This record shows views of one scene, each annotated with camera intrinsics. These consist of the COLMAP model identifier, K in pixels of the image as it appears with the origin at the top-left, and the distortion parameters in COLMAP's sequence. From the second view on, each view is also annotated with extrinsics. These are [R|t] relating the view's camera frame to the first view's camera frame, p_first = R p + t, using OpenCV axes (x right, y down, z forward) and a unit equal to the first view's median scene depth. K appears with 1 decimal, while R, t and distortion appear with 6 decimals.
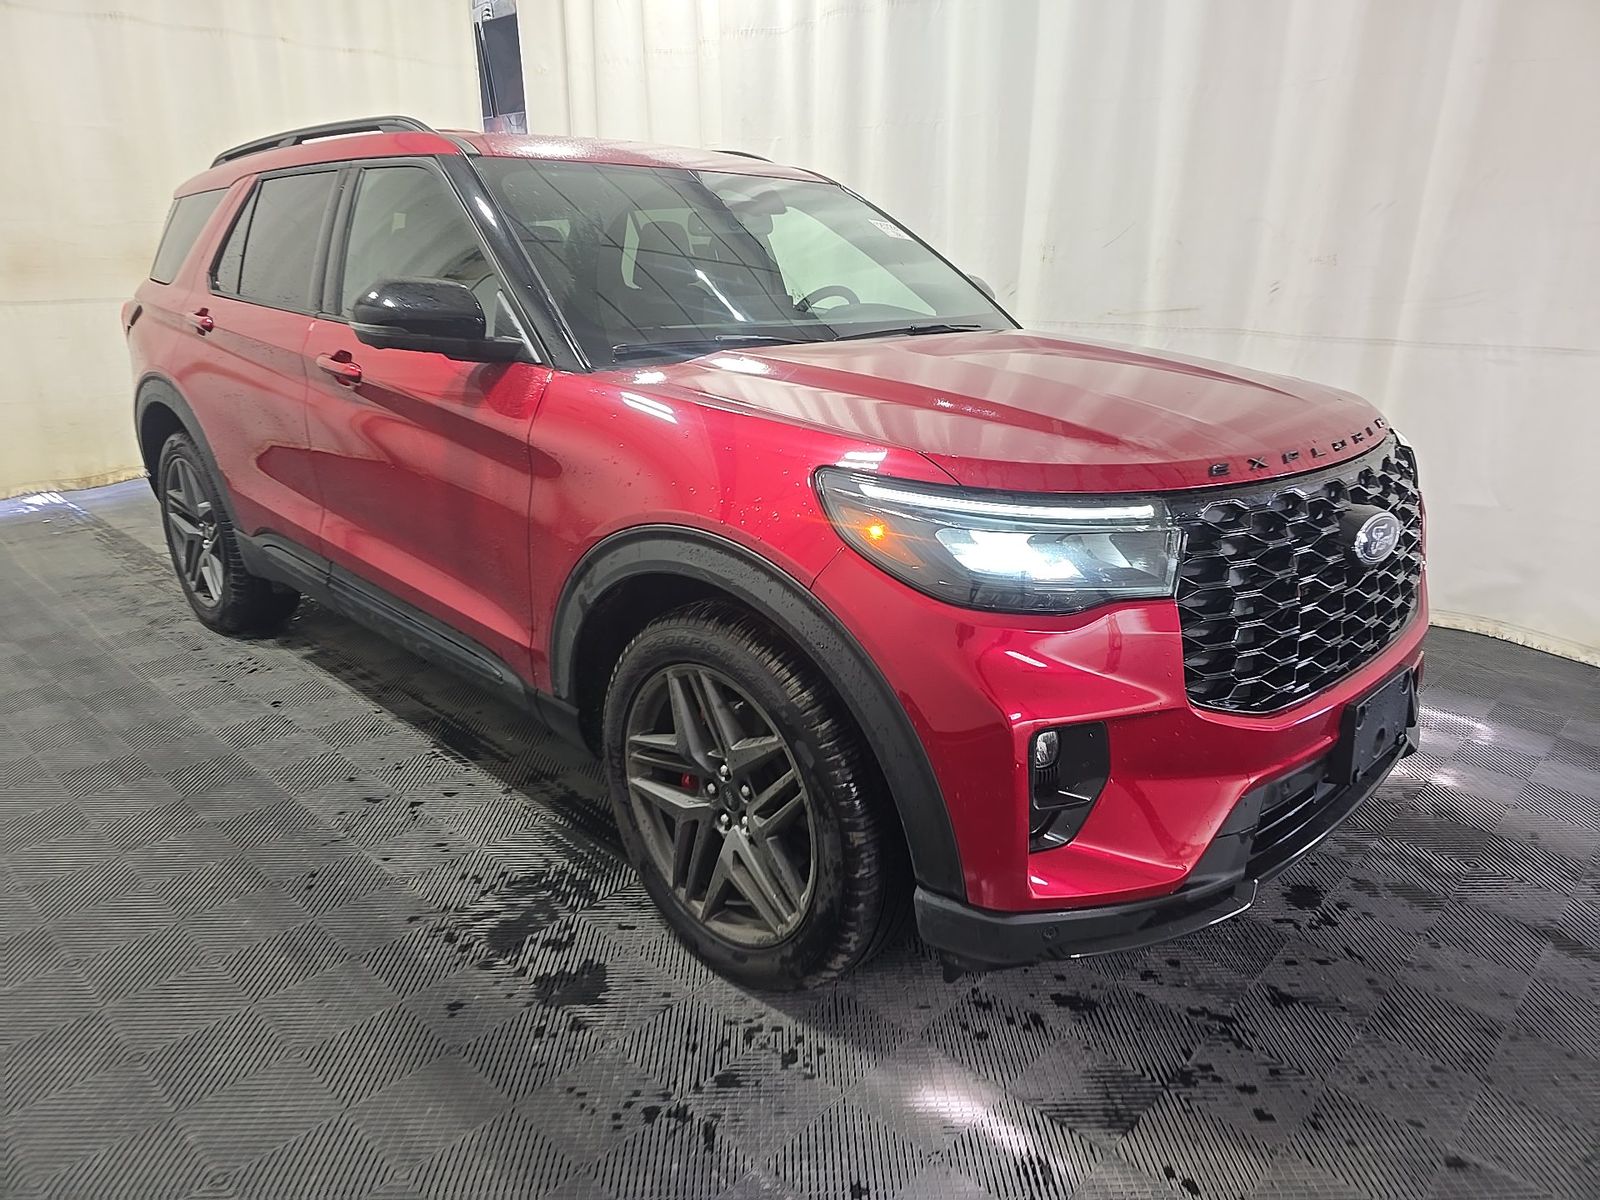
lens RADIAL K [[1074.3, 0, 818.8], [0, 1074.3, 598.1], [0, 0, 1]] dist [-0.002679, -0.008028]
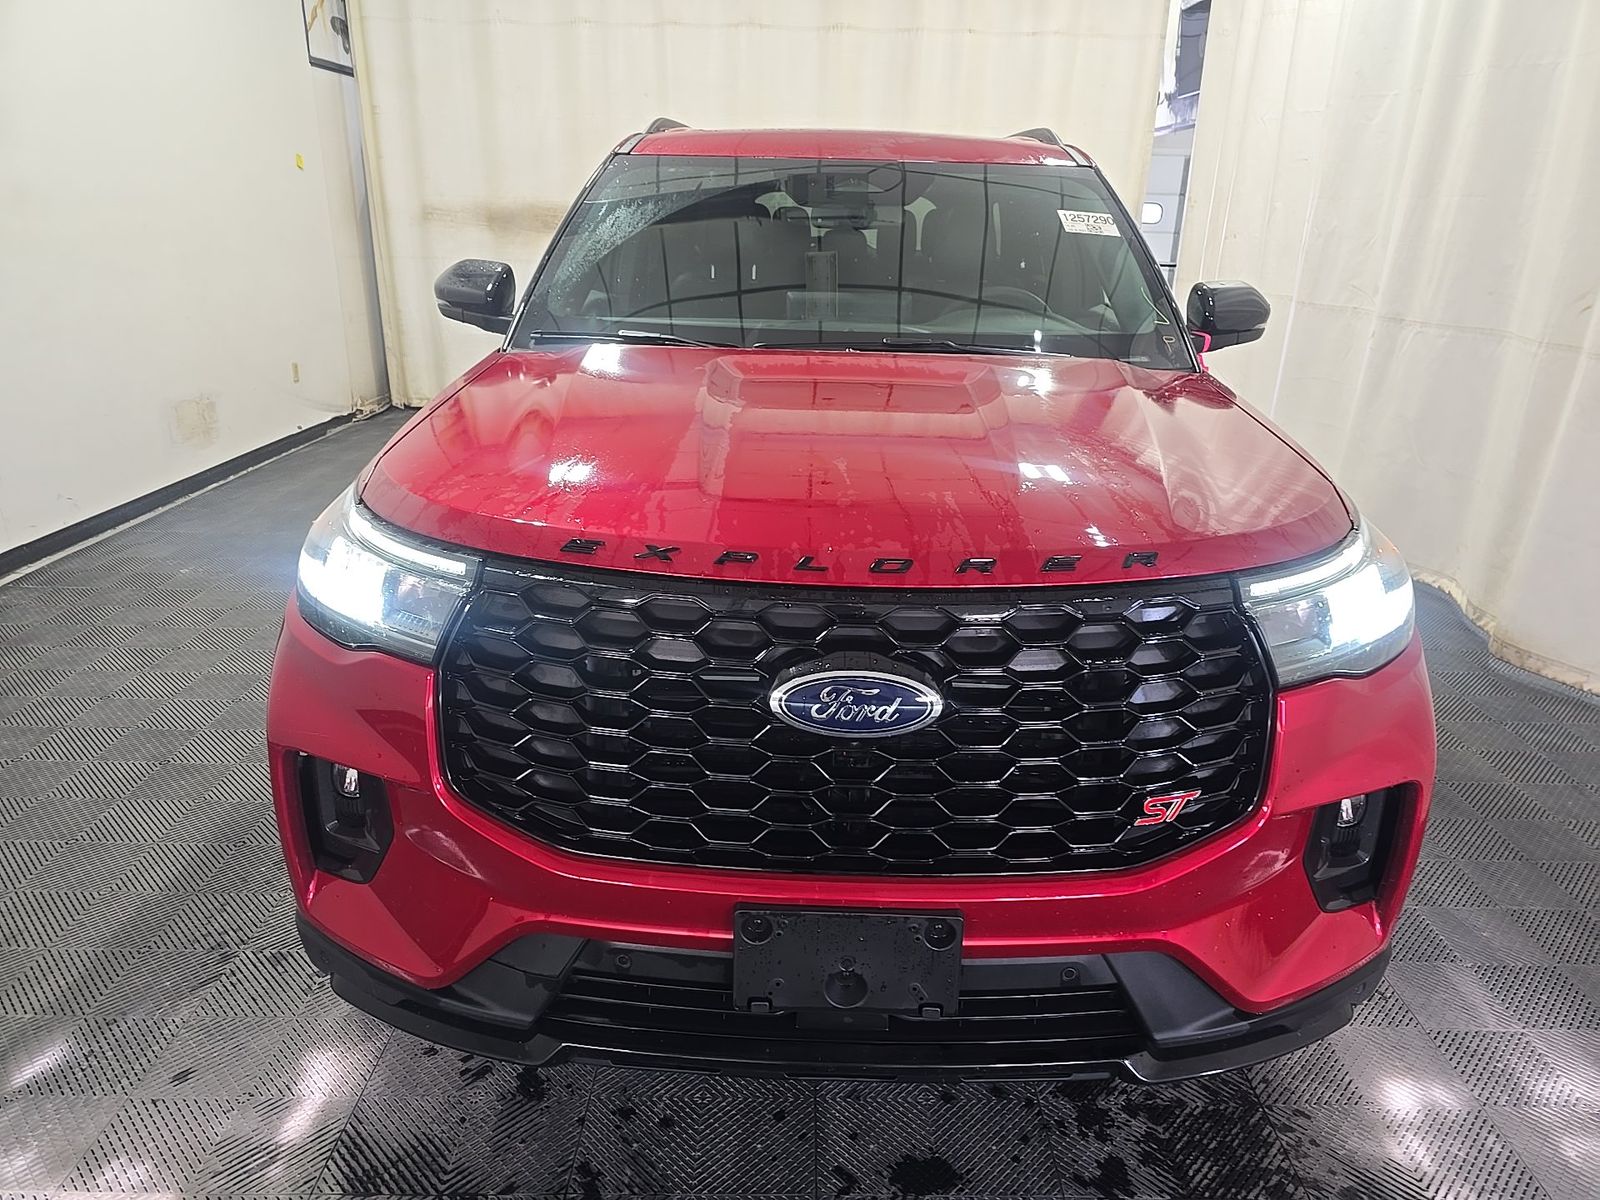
lens RADIAL K [[1074.3, 0, 818.8], [0, 1074.3, 598.1], [0, 0, 1]] dist [-0.002679, -0.008028]
pose [[0.689818, 0.249671, -0.679570, 0.919268], [-0.230896, 0.965507, 0.120344, -0.190808], [0.686176, 0.073895, 0.723672, 0.468055]]
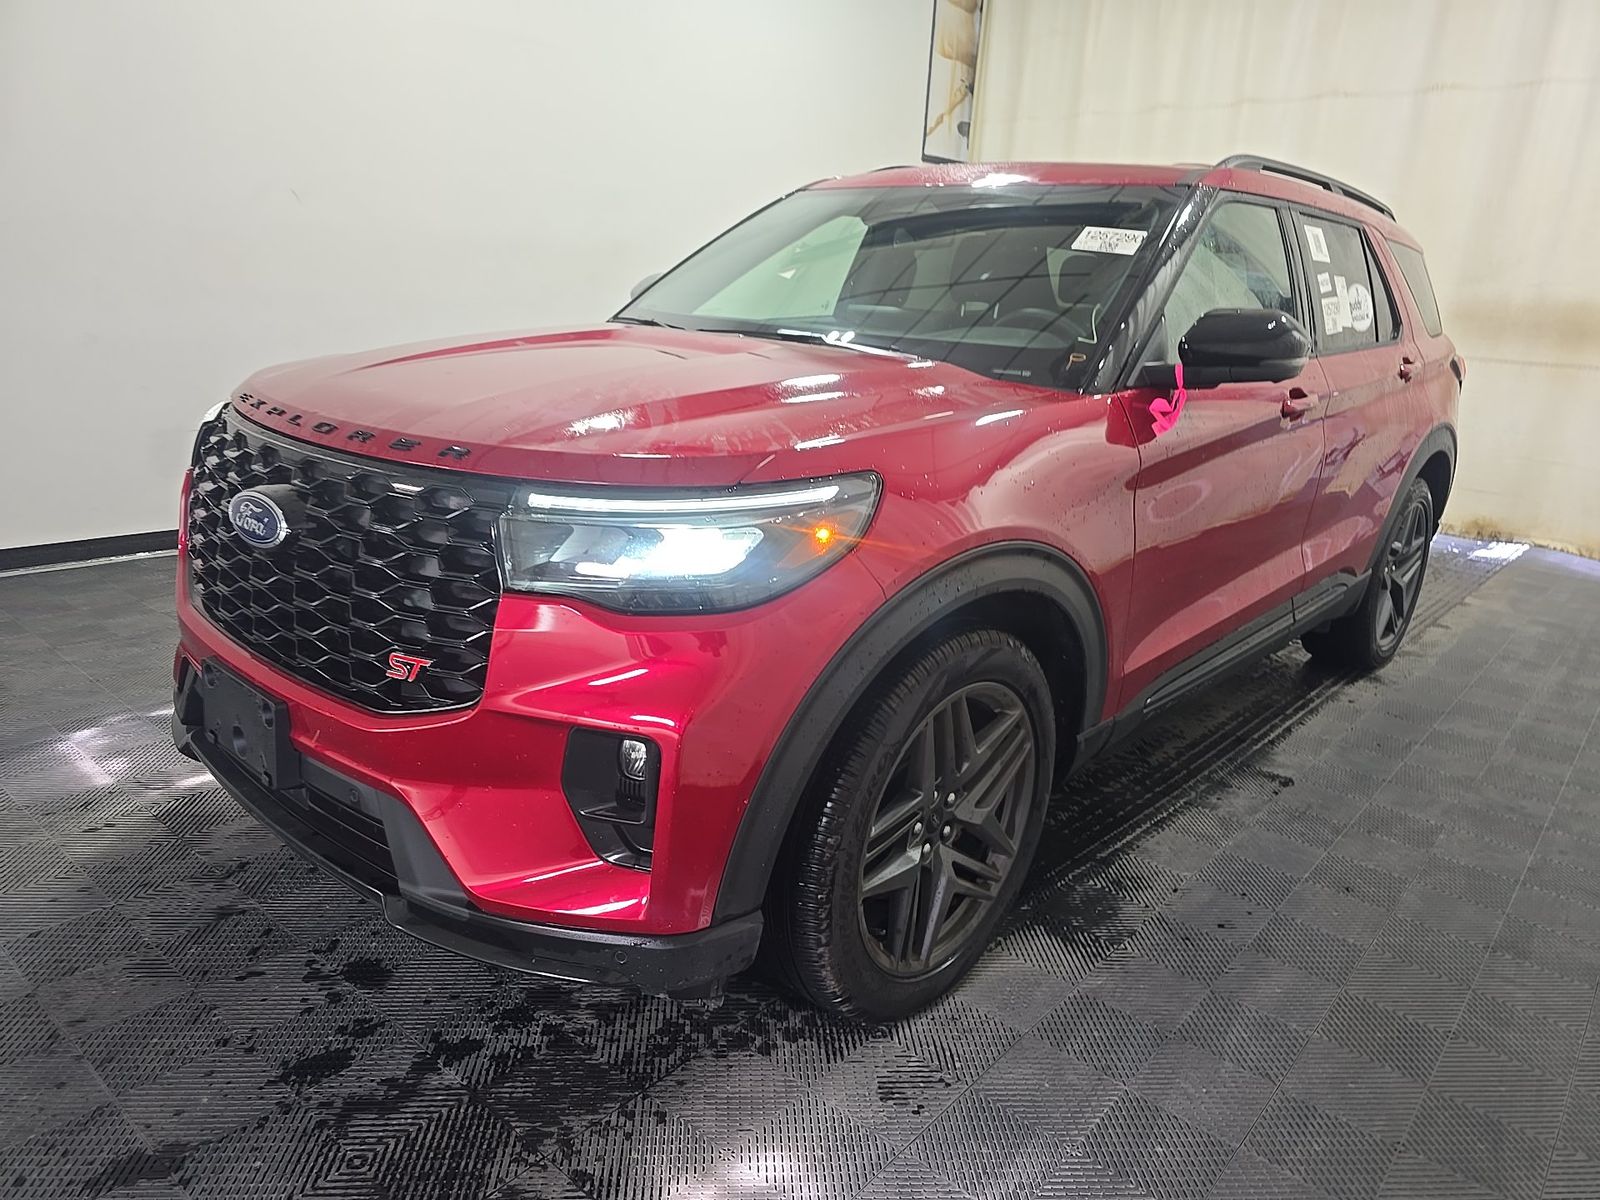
lens RADIAL K [[1074.3, 0, 818.8], [0, 1074.3, 598.1], [0, 0, 1]] dist [-0.002679, -0.008028]
pose [[0.057258, 0.267563, -0.961838, 1.383123], [-0.342999, 0.910047, 0.232737, -0.354847], [0.937589, 0.316584, 0.143881, 1.273026]]
